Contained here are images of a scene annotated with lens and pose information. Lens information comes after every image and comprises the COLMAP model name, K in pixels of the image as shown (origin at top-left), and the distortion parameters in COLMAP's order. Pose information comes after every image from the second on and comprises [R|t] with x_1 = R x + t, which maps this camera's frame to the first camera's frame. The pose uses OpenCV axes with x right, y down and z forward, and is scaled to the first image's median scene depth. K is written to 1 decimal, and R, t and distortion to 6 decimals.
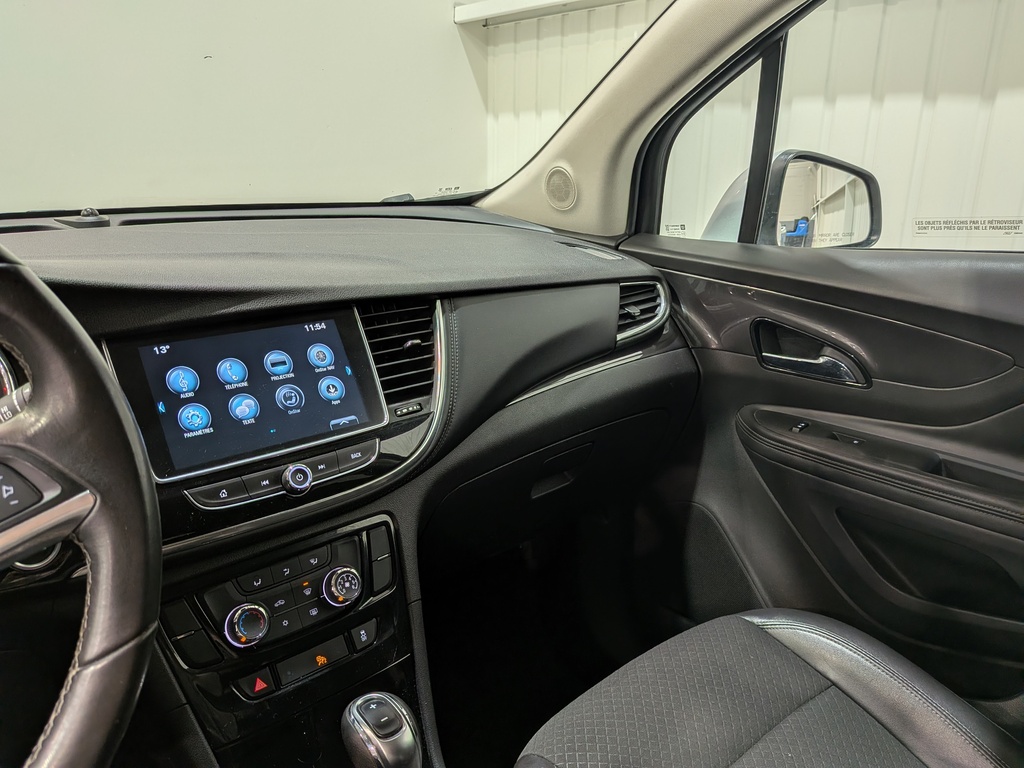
lens RADIAL K [[734.8, 0, 521.4], [0, 734.8, 376.0], [0, 0, 1]] dist [-0.019224, -0.019405]
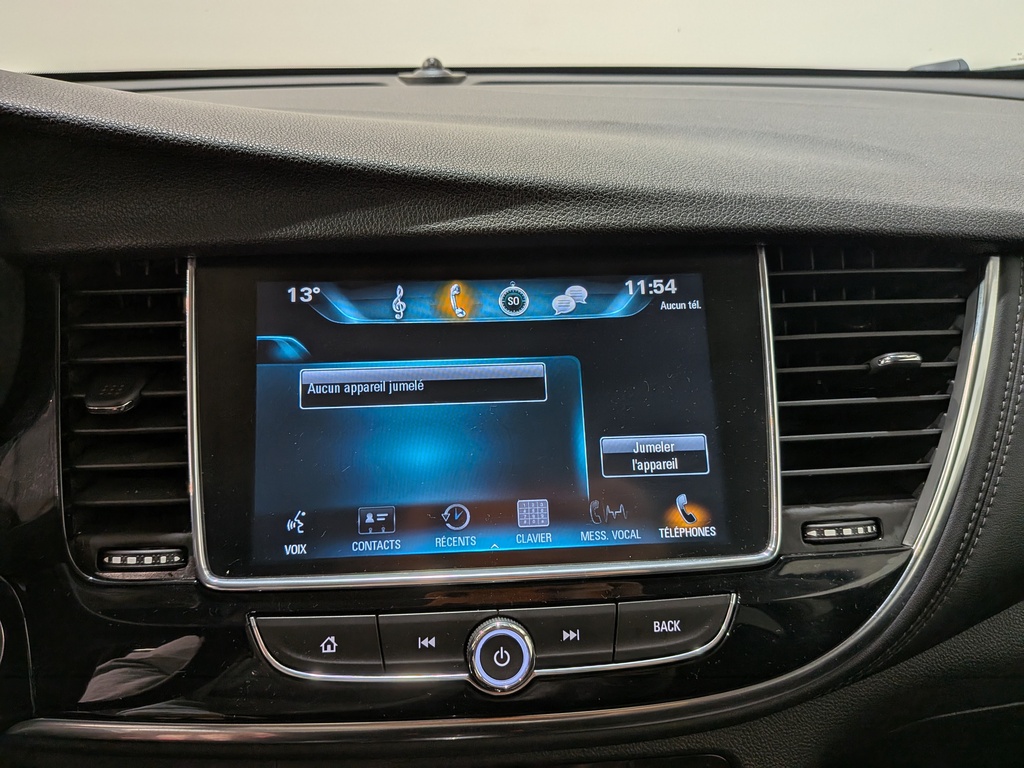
lens RADIAL K [[734.8, 0, 502.5], [0, 734.8, 382.5], [0, 0, 1]] dist [-0.019224, -0.019405]
pose [[0.780090, 0.224154, -0.584136, -0.091428], [-0.159975, 0.974045, 0.160136, -0.068354], [0.604870, -0.031473, 0.795702, 0.625262]]
